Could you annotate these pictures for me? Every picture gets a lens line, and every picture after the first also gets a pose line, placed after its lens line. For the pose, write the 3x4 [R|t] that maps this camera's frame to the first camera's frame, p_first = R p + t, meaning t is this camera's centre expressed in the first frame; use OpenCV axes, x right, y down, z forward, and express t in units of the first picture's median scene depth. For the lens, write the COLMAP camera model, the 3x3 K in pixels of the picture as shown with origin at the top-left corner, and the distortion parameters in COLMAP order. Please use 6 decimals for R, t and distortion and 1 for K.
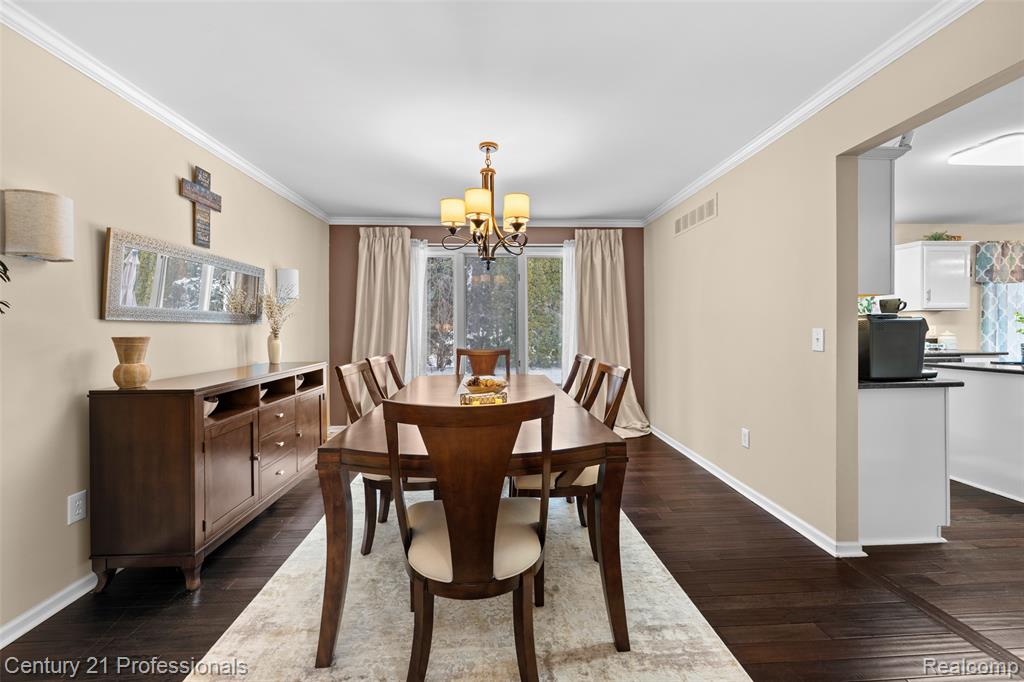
lens RADIAL K [[411.2, 0, 521.0], [0, 411.2, 330.6], [0, 0, 1]] dist [-0.002457, 0.001601]
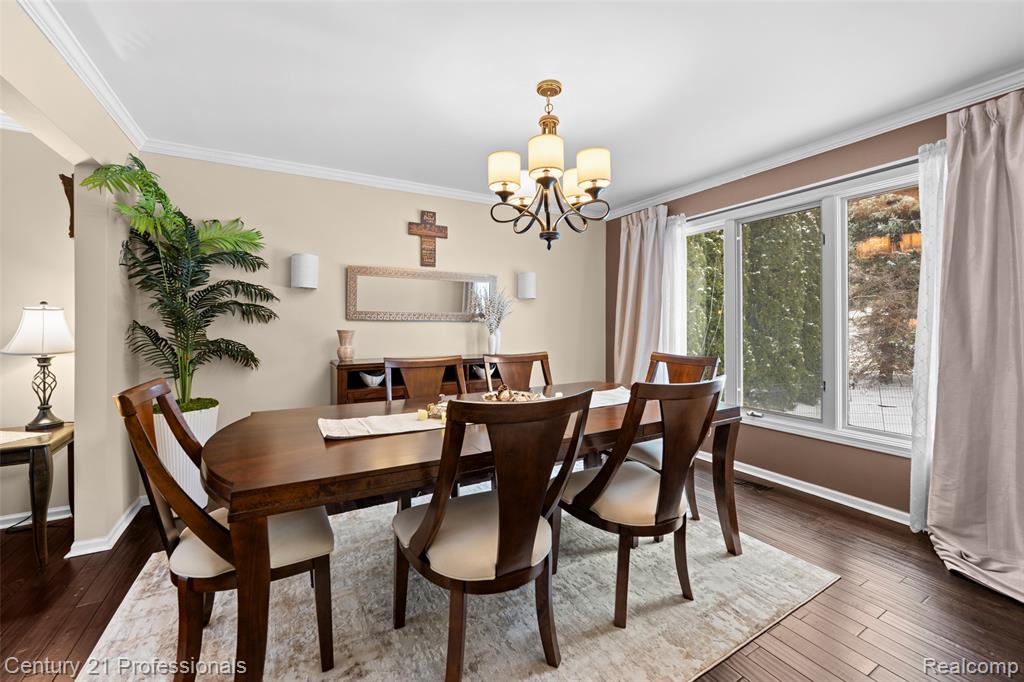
lens RADIAL K [[411.2, 0, 515.1], [0, 411.2, 332.7], [0, 0, 1]] dist [-0.002457, 0.001601]
pose [[0.437915, 0.020204, -0.898789, 0.338187], [-0.008364, 0.999796, 0.018399, -0.004655], [0.898977, -0.000540, 0.437995, 0.361157]]
